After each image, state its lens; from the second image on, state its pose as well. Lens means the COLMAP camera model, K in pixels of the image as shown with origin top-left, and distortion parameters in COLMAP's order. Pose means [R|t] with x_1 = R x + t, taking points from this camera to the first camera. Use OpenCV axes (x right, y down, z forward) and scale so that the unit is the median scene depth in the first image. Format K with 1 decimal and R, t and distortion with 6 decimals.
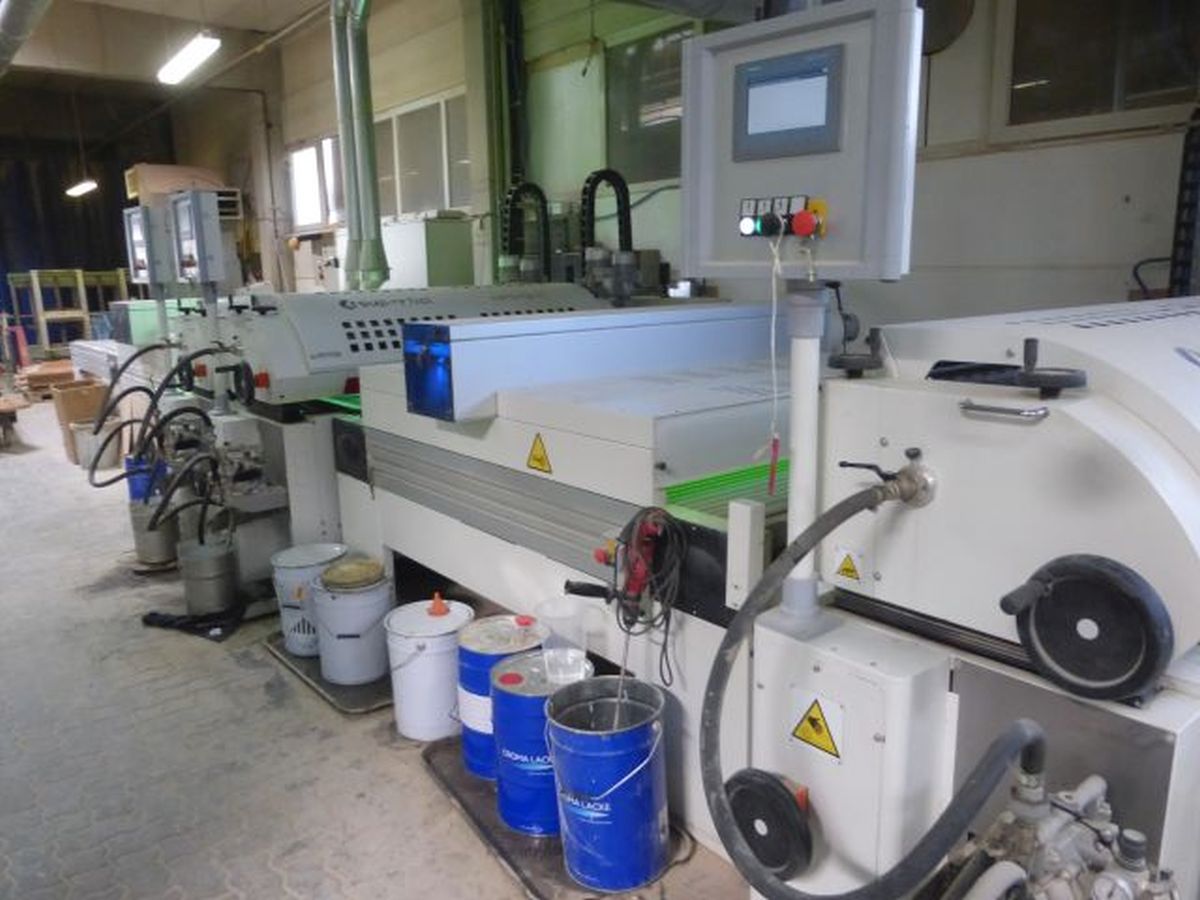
lens RADIAL K [[891.6, 0, 600.0], [0, 891.6, 450.0], [0, 0, 1]] dist [-0.011567, 0.023118]
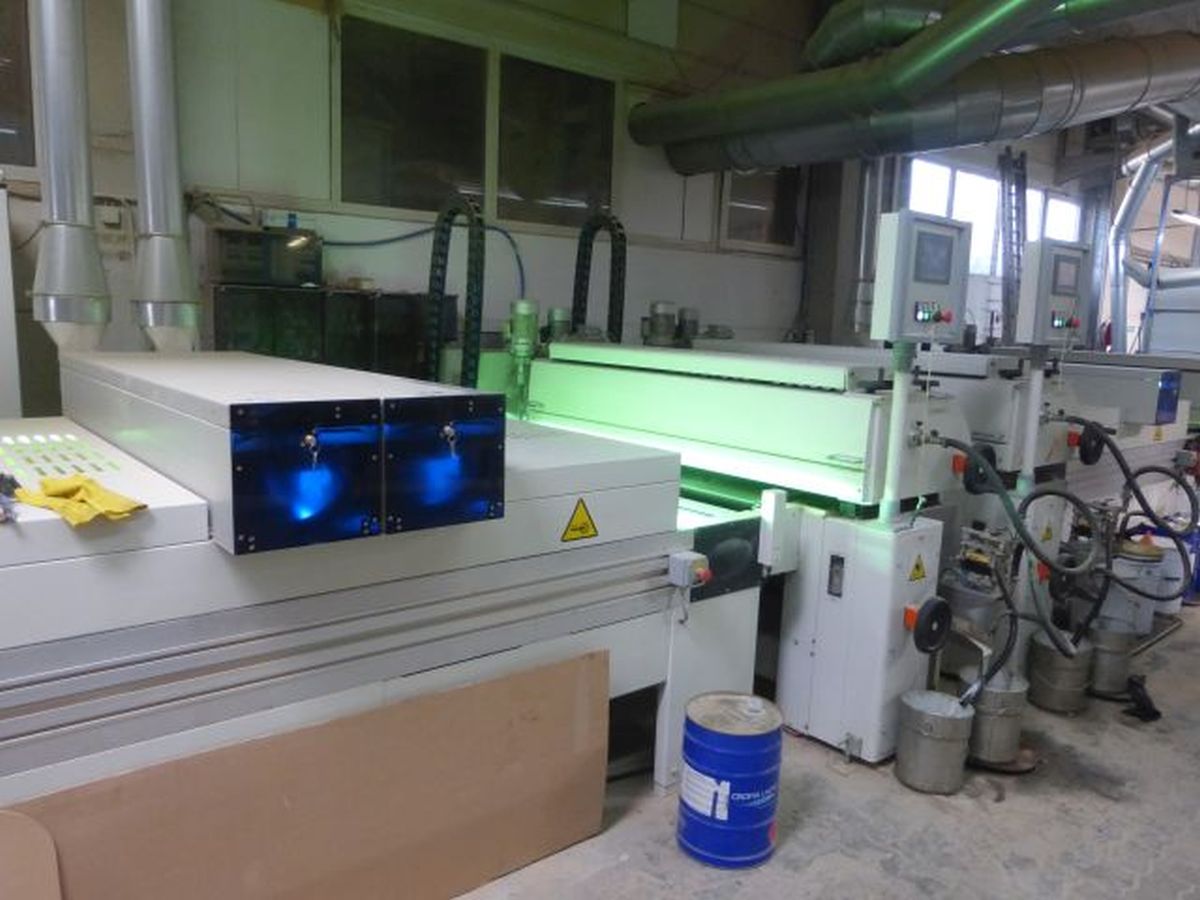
lens RADIAL K [[891.6, 0, 600.0], [0, 891.6, 450.0], [0, 0, 1]] dist [-0.011567, 0.023118]
pose [[-0.032611, -0.143031, 0.989181, -1.498306], [0.163159, 0.975669, 0.146456, -0.350241], [-0.986061, 0.166170, -0.008481, 1.655214]]
